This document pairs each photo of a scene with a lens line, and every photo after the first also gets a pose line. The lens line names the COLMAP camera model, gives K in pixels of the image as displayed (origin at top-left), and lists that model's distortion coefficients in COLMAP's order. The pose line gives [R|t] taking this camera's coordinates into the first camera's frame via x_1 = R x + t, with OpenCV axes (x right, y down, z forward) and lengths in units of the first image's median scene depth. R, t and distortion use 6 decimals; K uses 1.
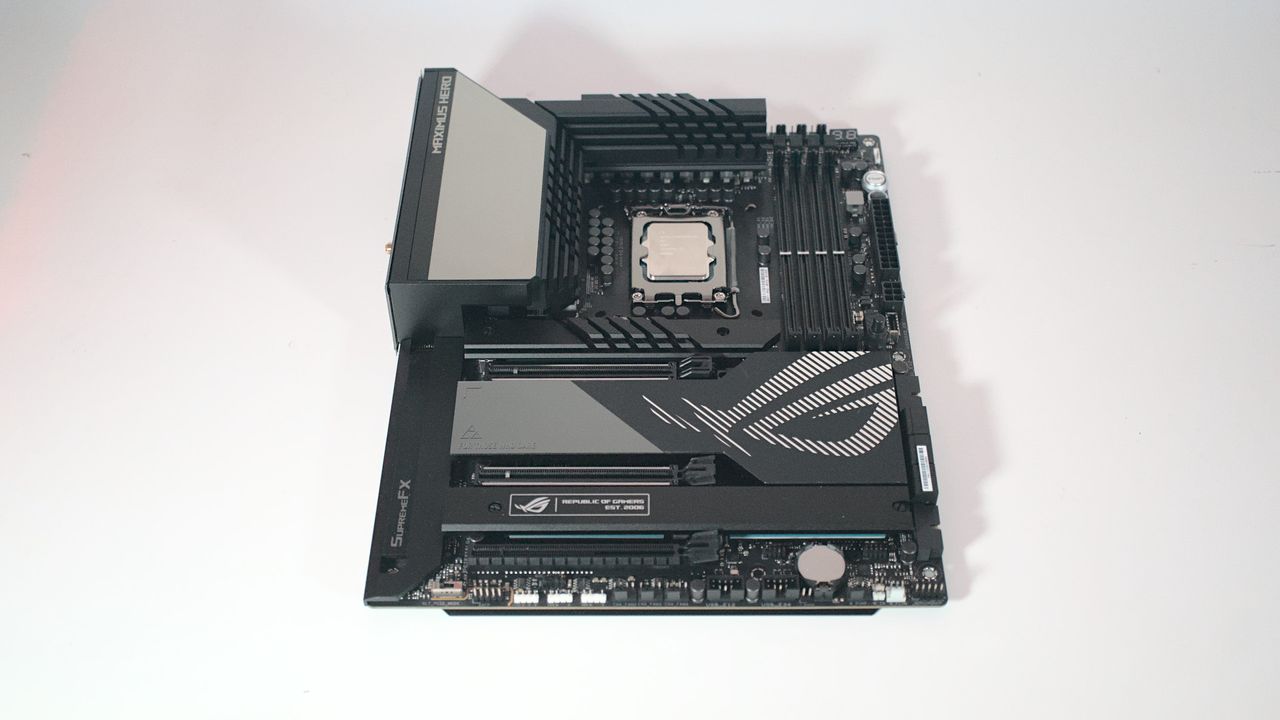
lens RADIAL K [[1631.7, 0, 640.0], [0, 1631.7, 360.0], [0, 0, 1]] dist [0.021591, 0.009936]
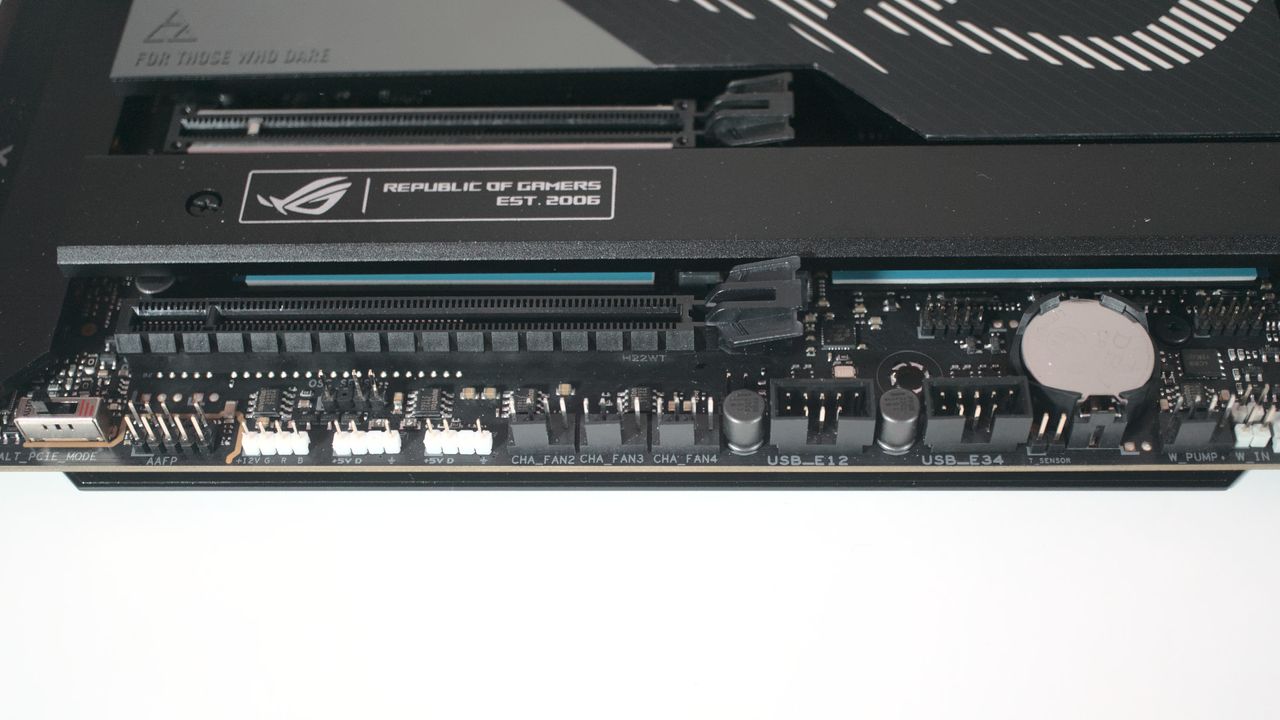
lens RADIAL K [[1631.7, 0, 640.0], [0, 1631.7, 360.0], [0, 0, 1]] dist [0.021591, 0.009936]
pose [[0.999099, -0.002596, -0.042354, 0.027359], [0.006426, 0.995872, 0.090546, 0.093999], [0.041944, -0.090736, 0.994991, 0.635029]]
